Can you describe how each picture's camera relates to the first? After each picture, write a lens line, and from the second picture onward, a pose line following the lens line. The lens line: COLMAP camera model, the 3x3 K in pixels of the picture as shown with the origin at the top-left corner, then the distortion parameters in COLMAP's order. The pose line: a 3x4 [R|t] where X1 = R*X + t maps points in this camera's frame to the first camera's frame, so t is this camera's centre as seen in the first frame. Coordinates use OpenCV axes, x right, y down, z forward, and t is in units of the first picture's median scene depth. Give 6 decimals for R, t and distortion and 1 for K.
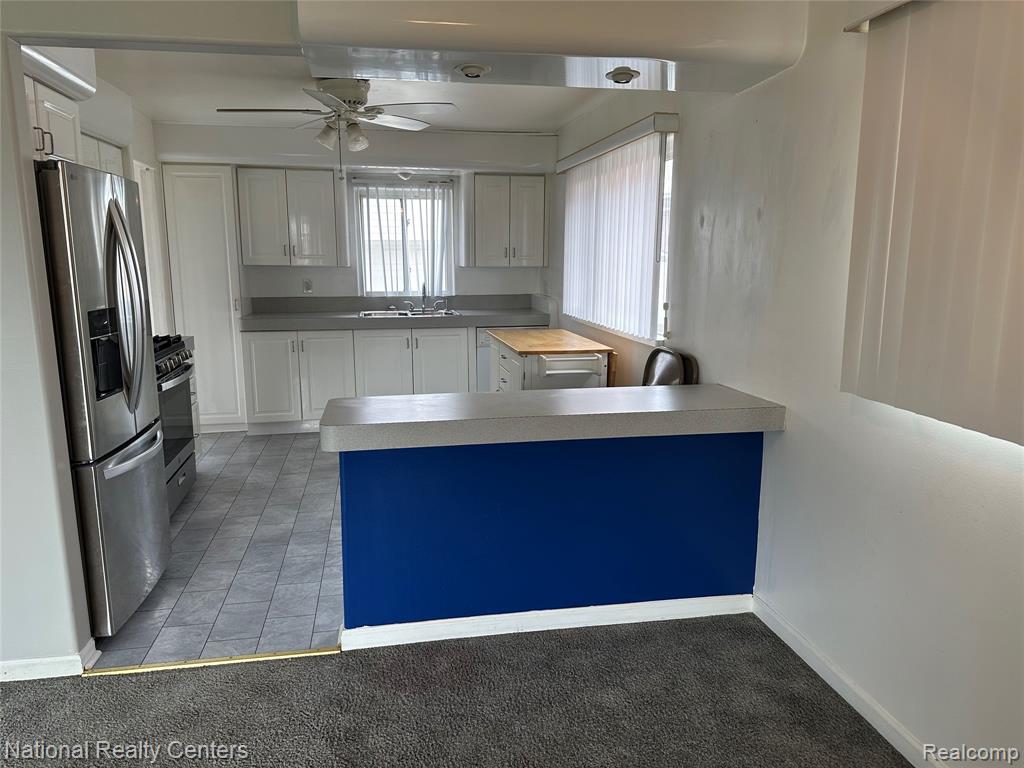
lens RADIAL K [[726.5, 0, 512.0], [0, 726.5, 384.0], [0, 0, 1]] dist [0.136925, -0.199142]
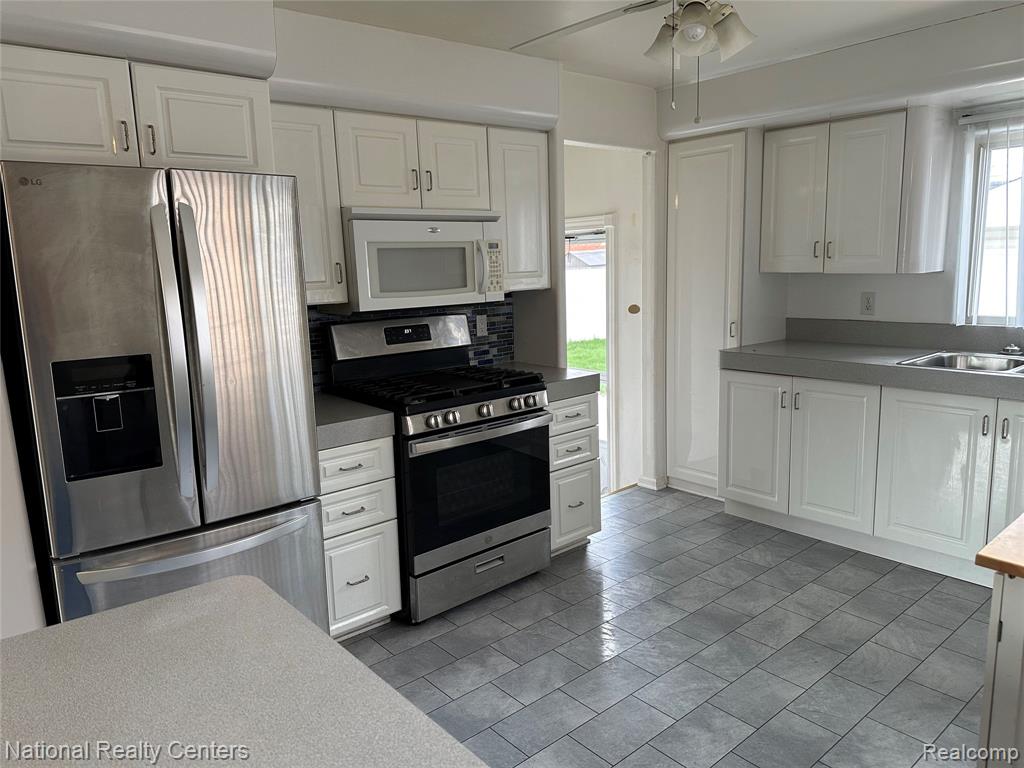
lens RADIAL K [[726.5, 0, 512.0], [0, 726.5, 384.0], [0, 0, 1]] dist [0.136925, -0.199142]
pose [[0.505236, 0.134880, -0.852375, 0.120392], [-0.125137, 0.988722, 0.082282, -0.081194], [0.853860, 0.065092, 0.516417, 0.426782]]
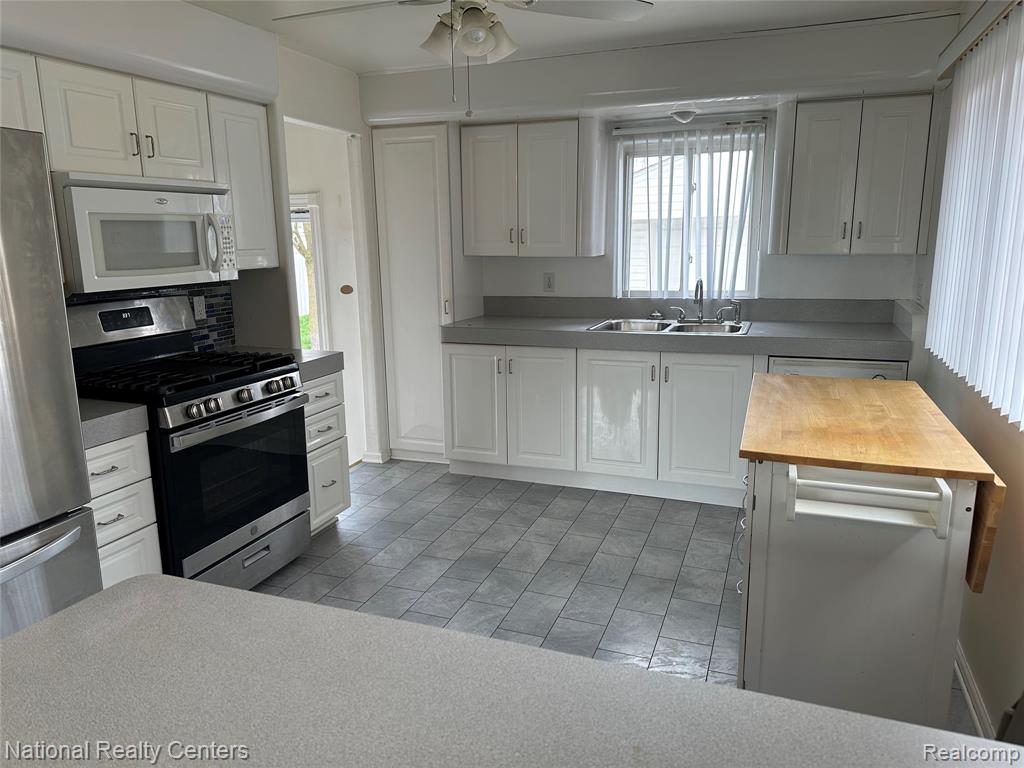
lens RADIAL K [[726.5, 0, 512.0], [0, 726.5, 384.0], [0, 0, 1]] dist [0.136925, -0.199142]
pose [[0.856415, 0.094603, -0.507546, 0.079553], [-0.080447, 0.995513, 0.049813, -0.065214], [0.509982, -0.001830, 0.860183, 0.347166]]
